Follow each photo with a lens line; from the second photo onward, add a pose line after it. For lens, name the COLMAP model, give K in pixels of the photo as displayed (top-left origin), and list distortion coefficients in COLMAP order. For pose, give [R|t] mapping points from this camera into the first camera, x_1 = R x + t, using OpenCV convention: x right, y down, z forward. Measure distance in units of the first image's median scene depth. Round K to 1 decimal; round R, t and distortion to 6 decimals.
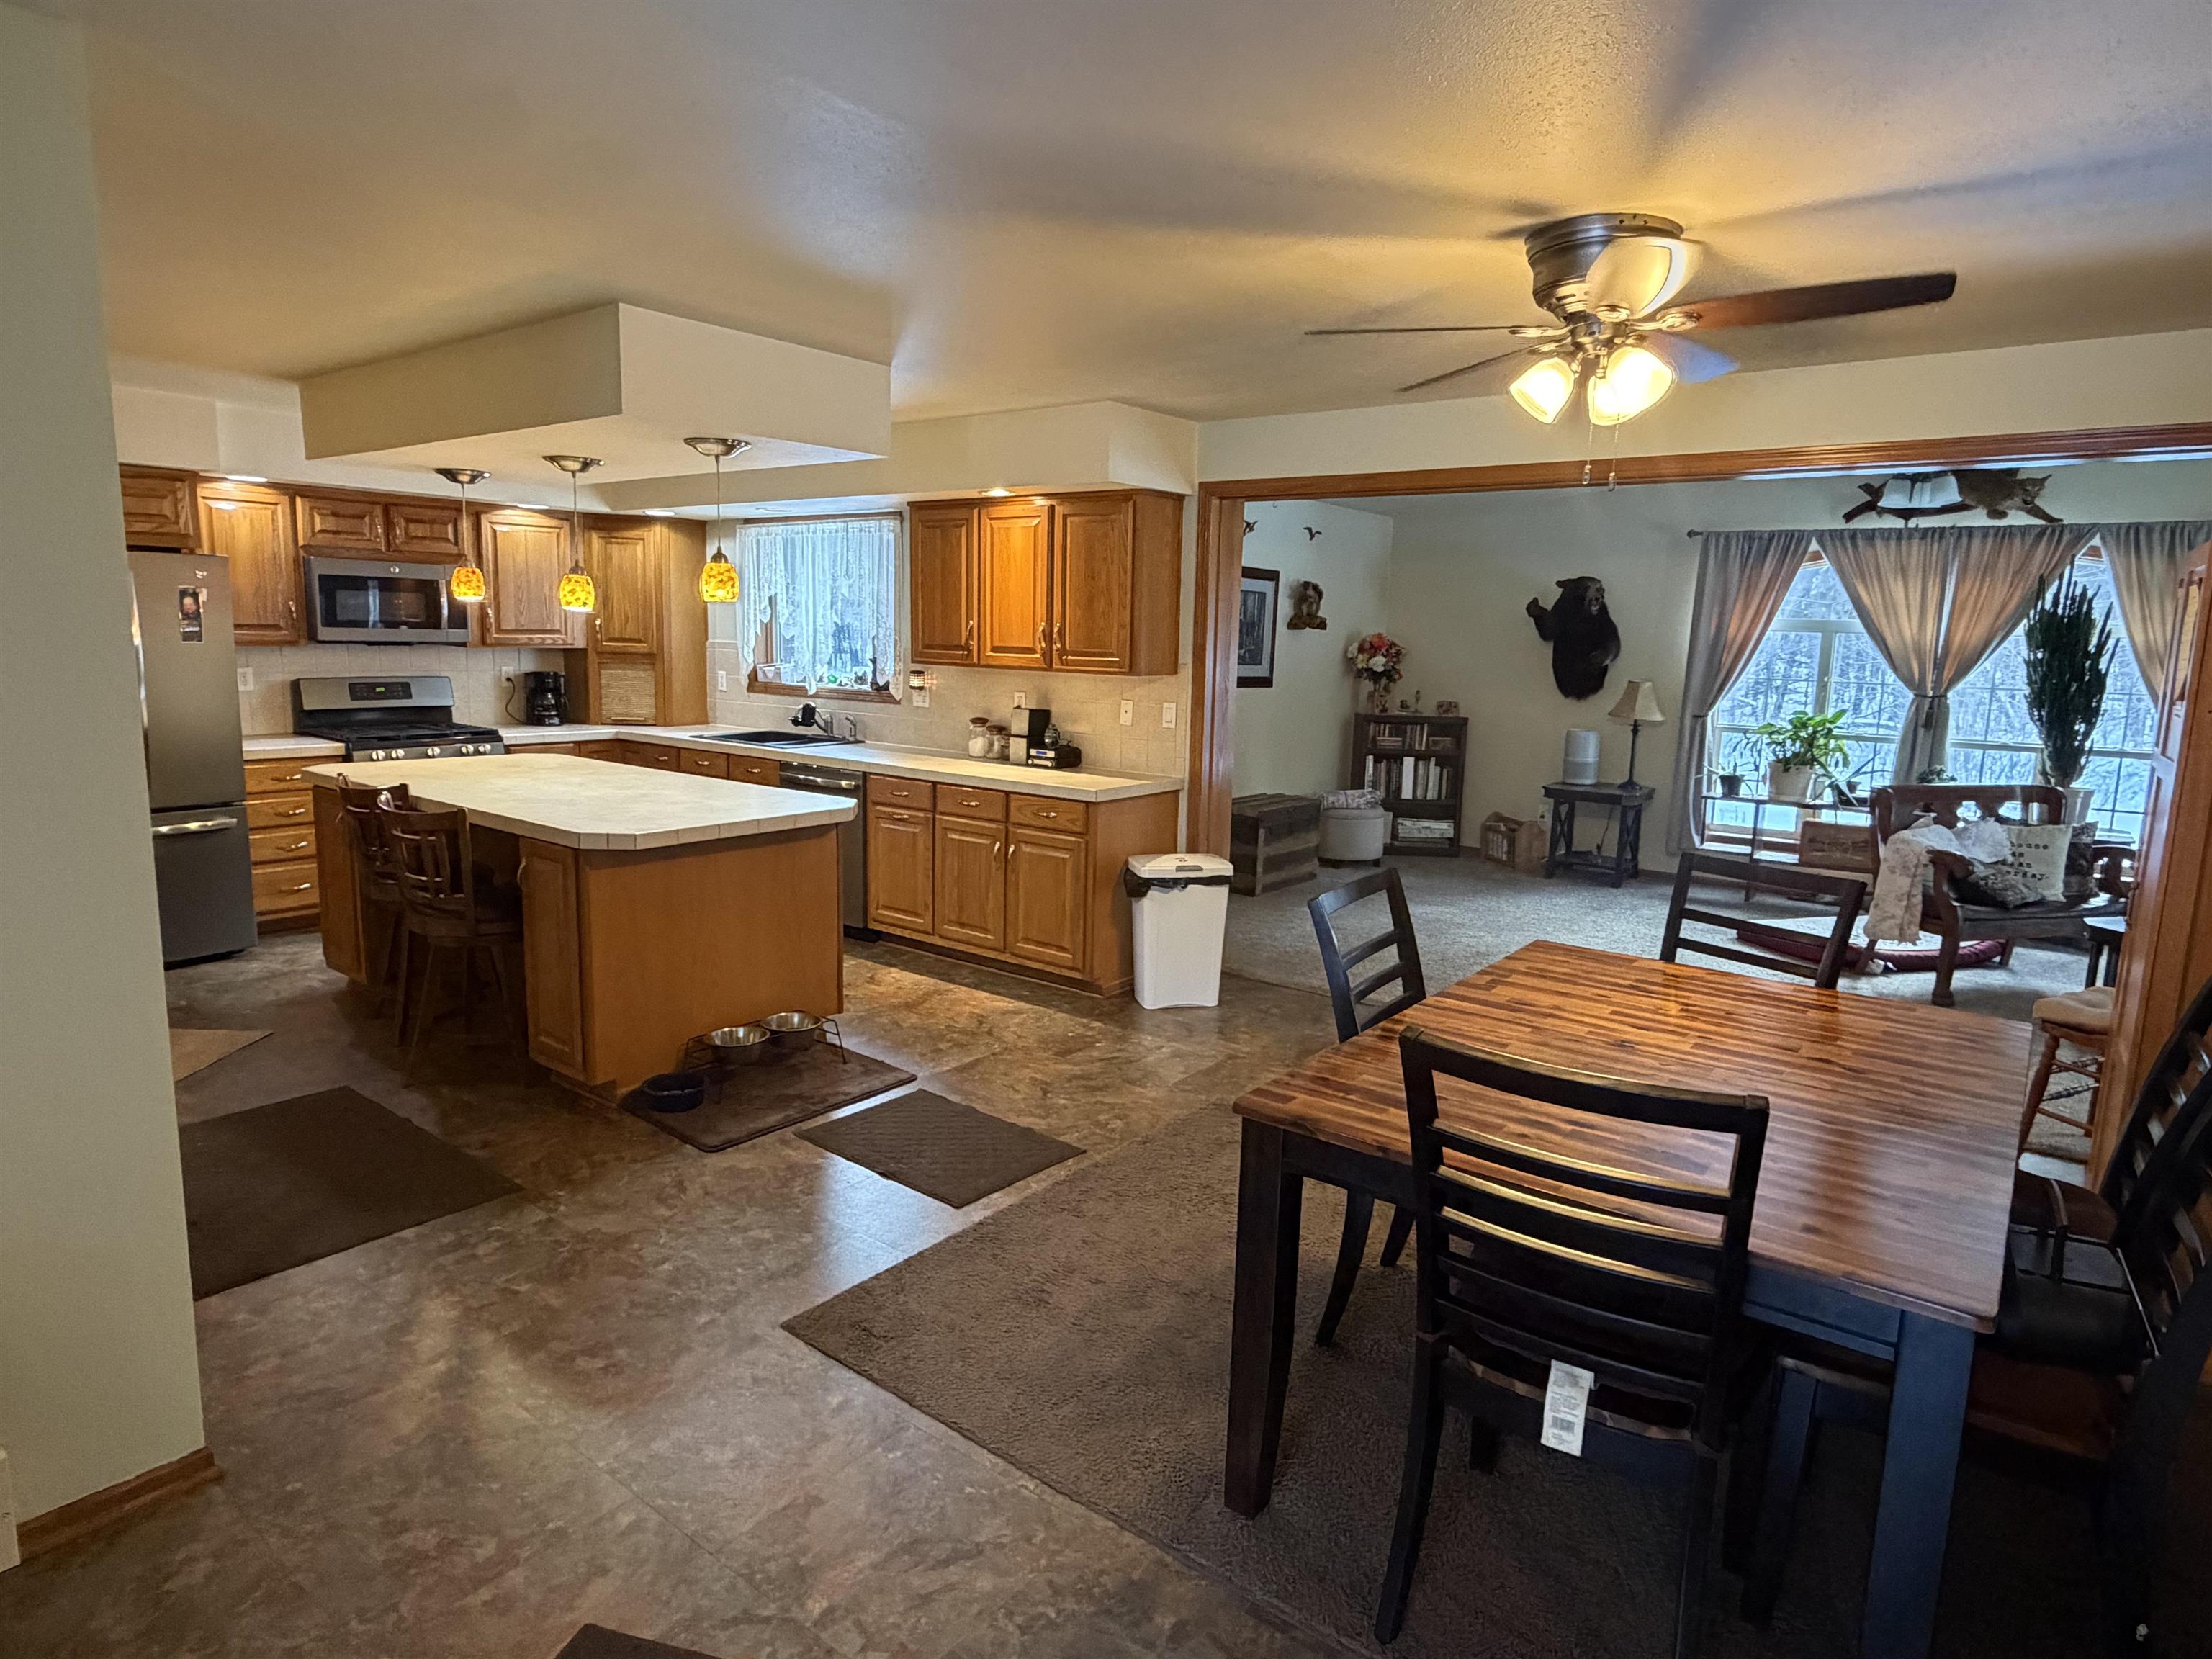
lens RADIAL K [[1252.9, 0, 1116.3], [0, 1252.9, 825.9], [0, 0, 1]] dist [-0.000531, -0.000257]
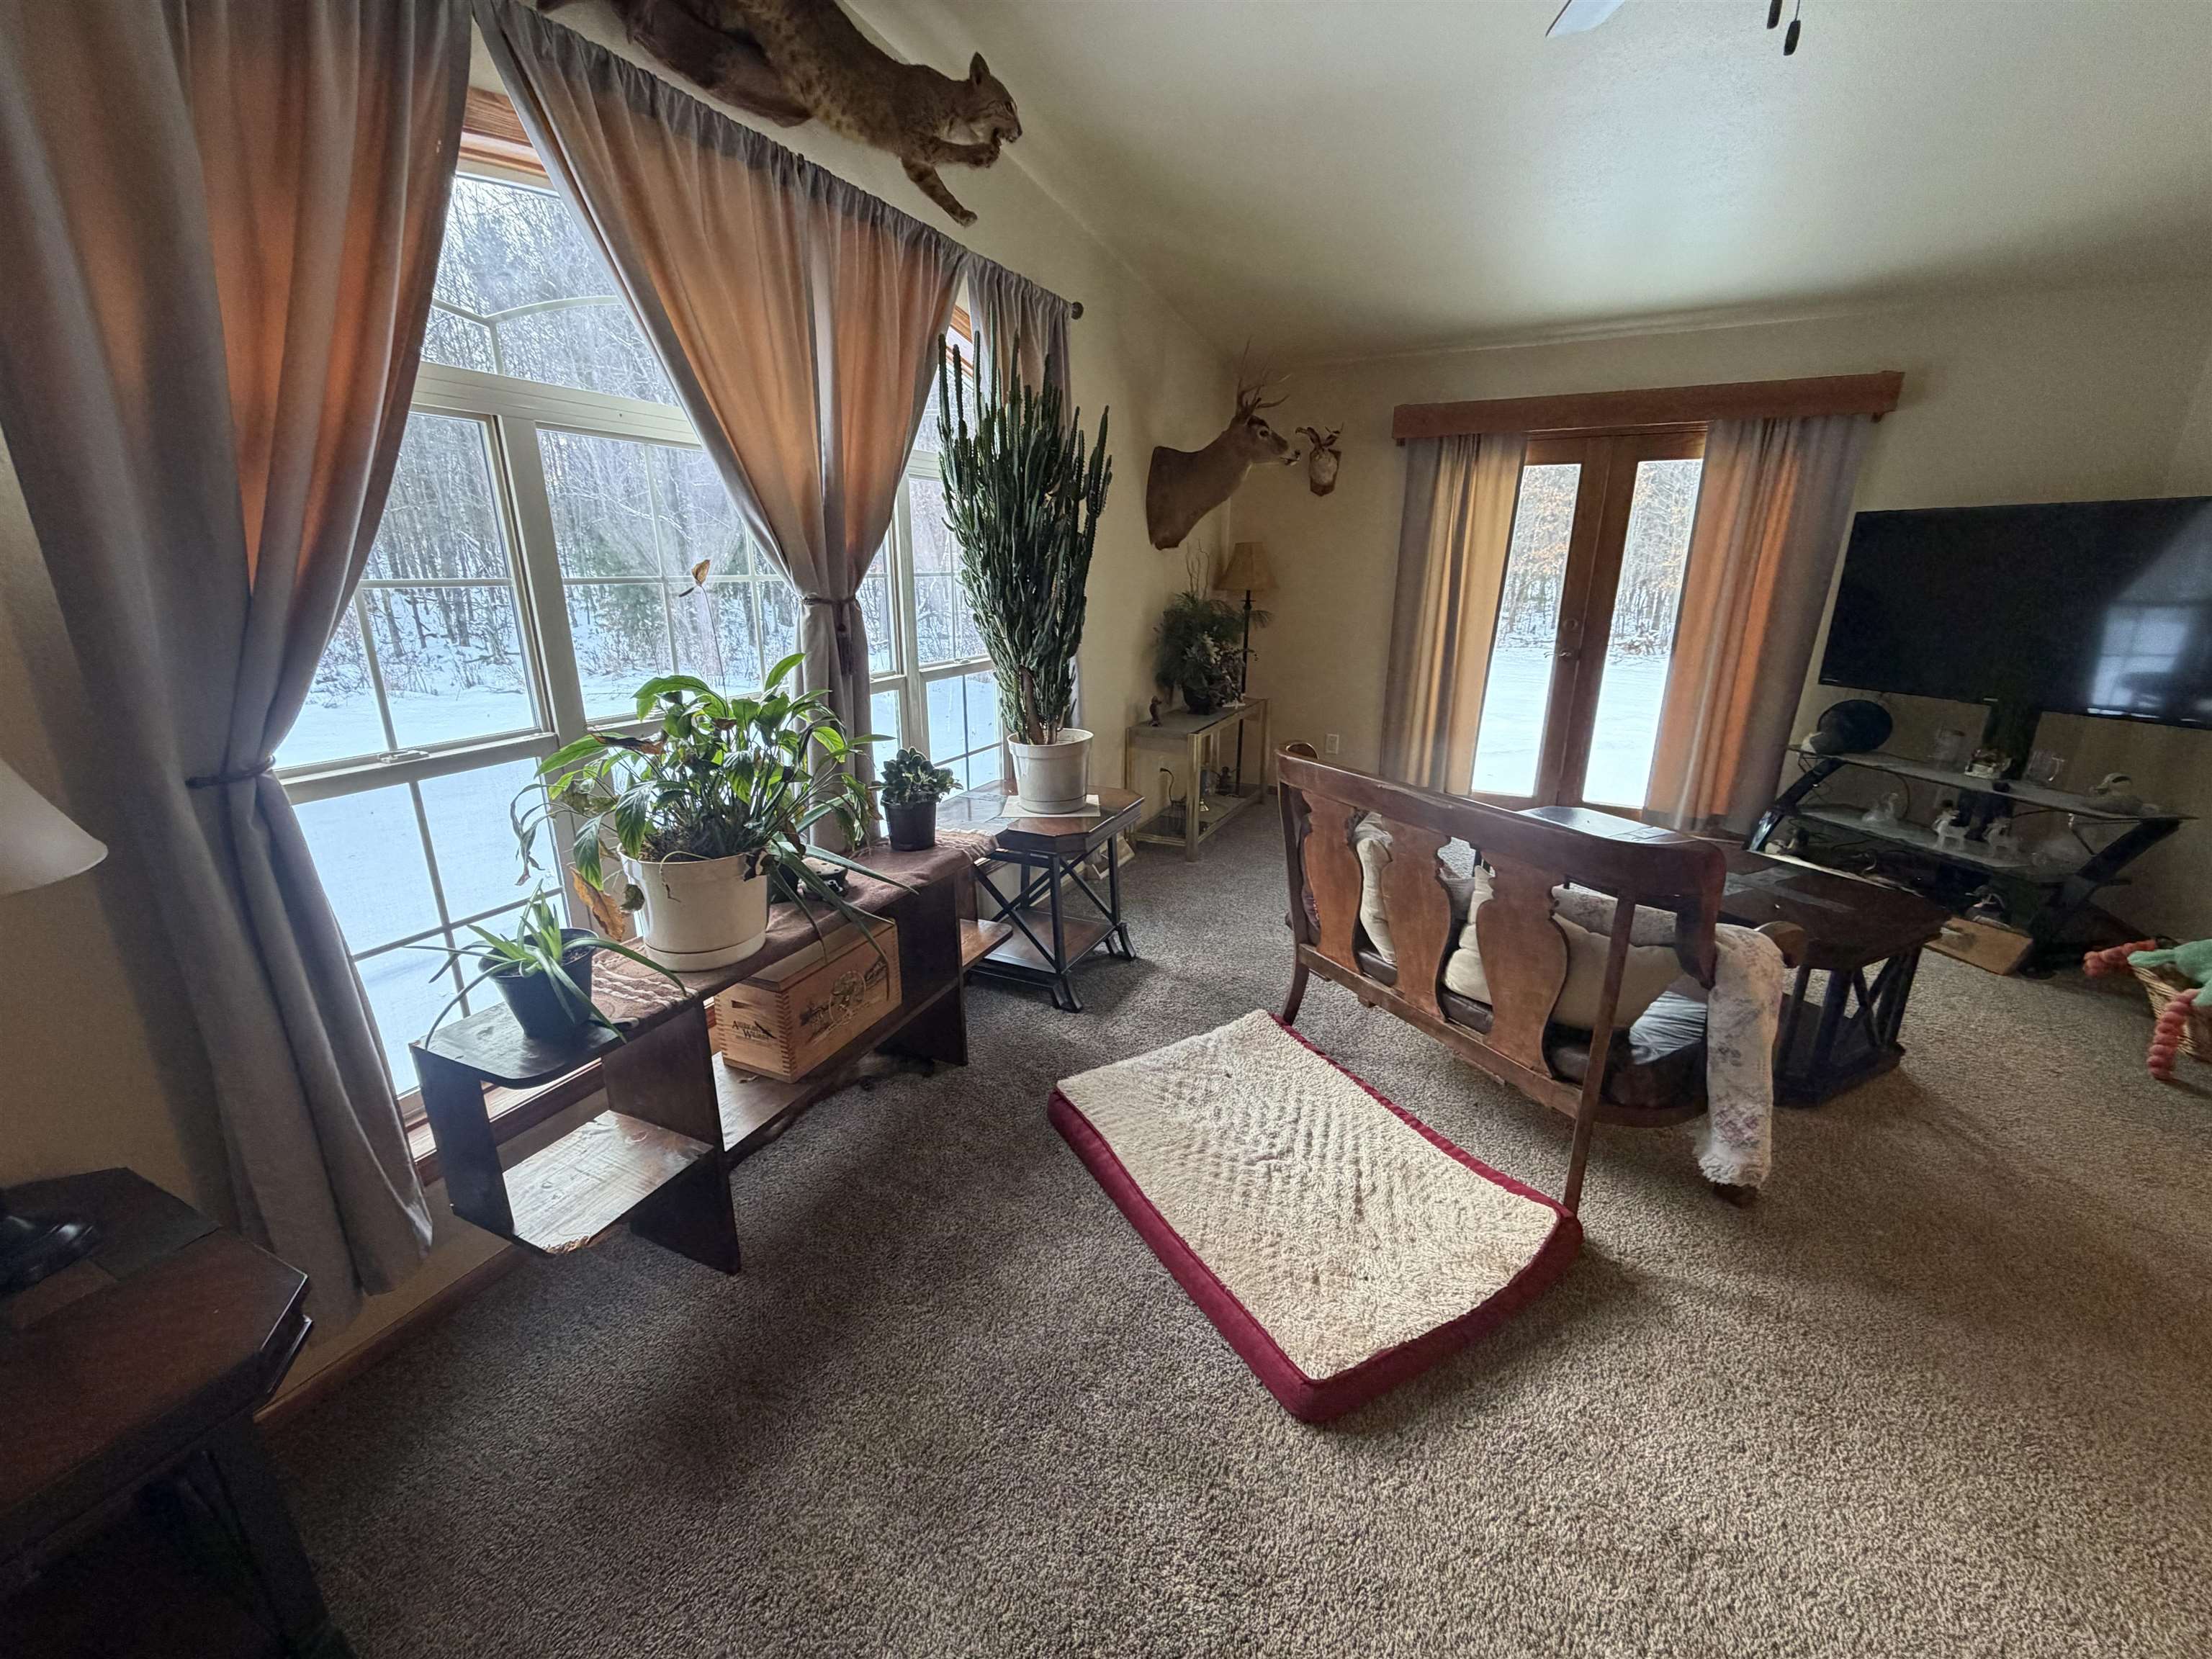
lens RADIAL K [[883.1, 0, 1100.2], [0, 883.1, 829.2], [0, 0, 1]] dist [-0.001187, 0.000160]
pose [[-0.200580, -0.308897, 0.929704, 0.384334], [0.144144, 0.929357, 0.339880, -0.144900], [-0.969015, 0.202184, -0.141885, 1.165648]]
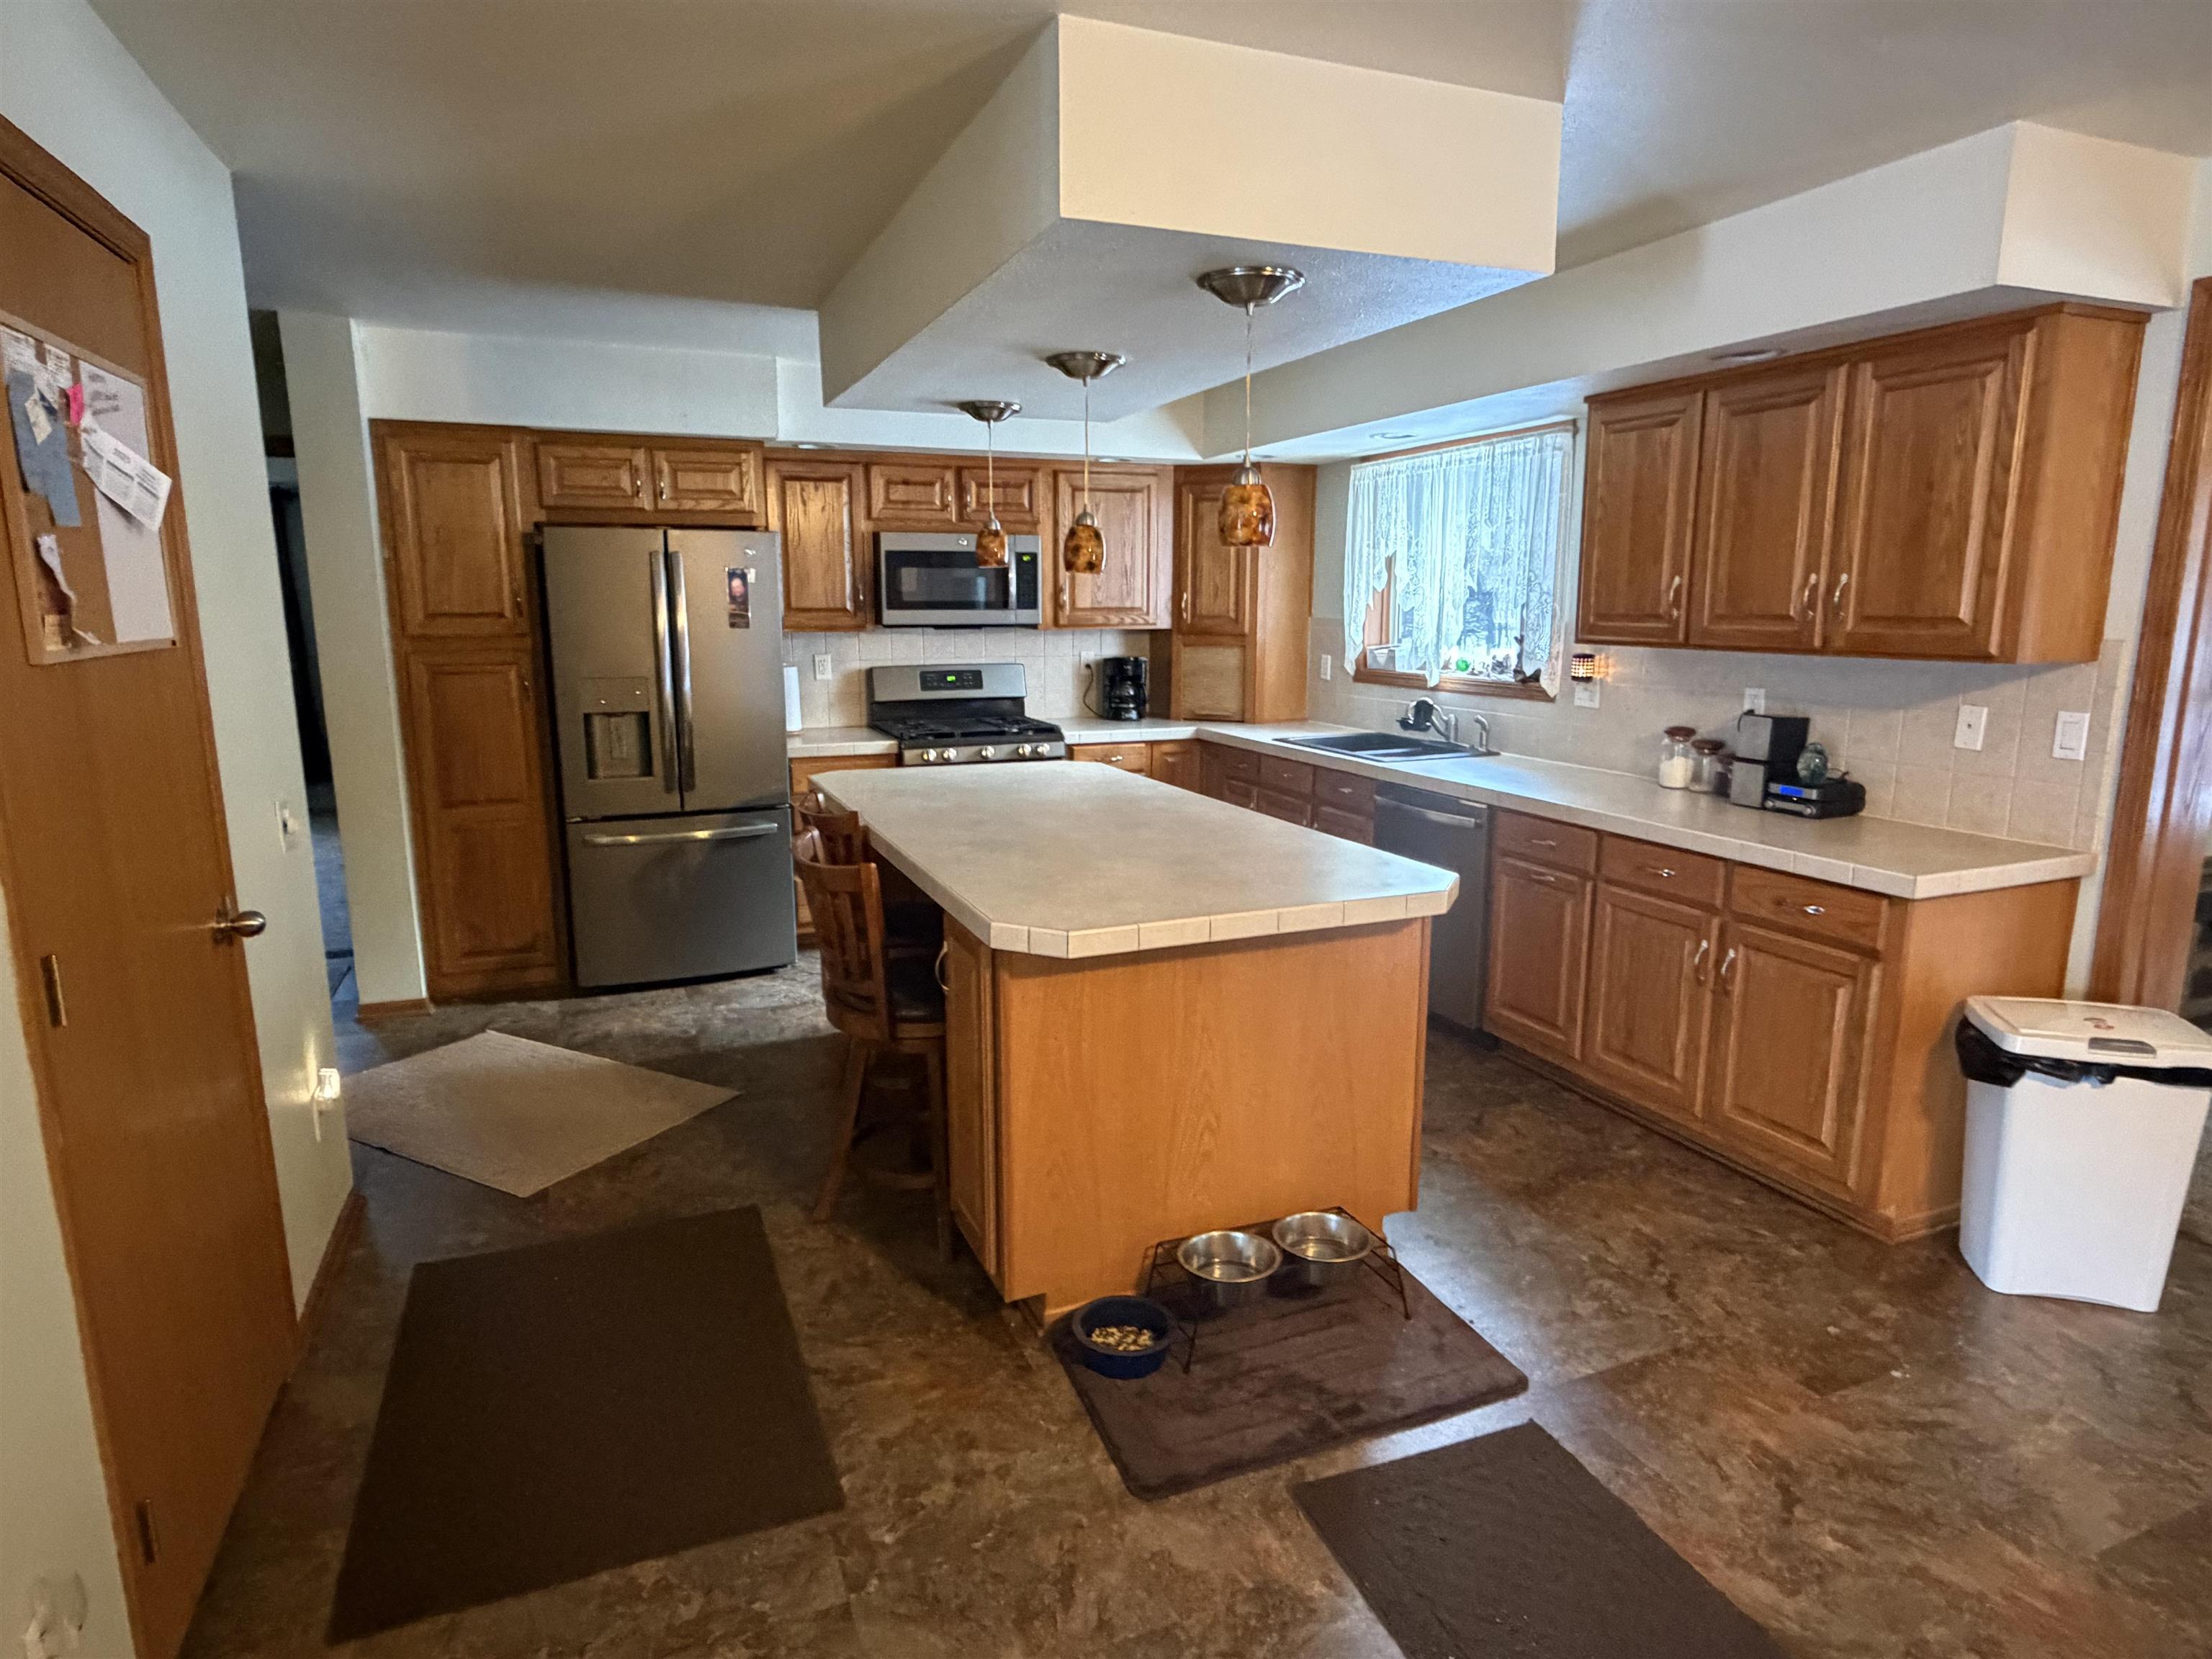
lens RADIAL K [[1252.9, 0, 1105.1], [0, 1252.9, 833.9], [0, 0, 1]] dist [-0.000531, -0.000257]
pose [[0.865836, 0.064913, -0.496099, -0.043433], [-0.053194, 0.997871, 0.037729, -0.040902], [0.497492, -0.006278, 0.867446, 0.300951]]
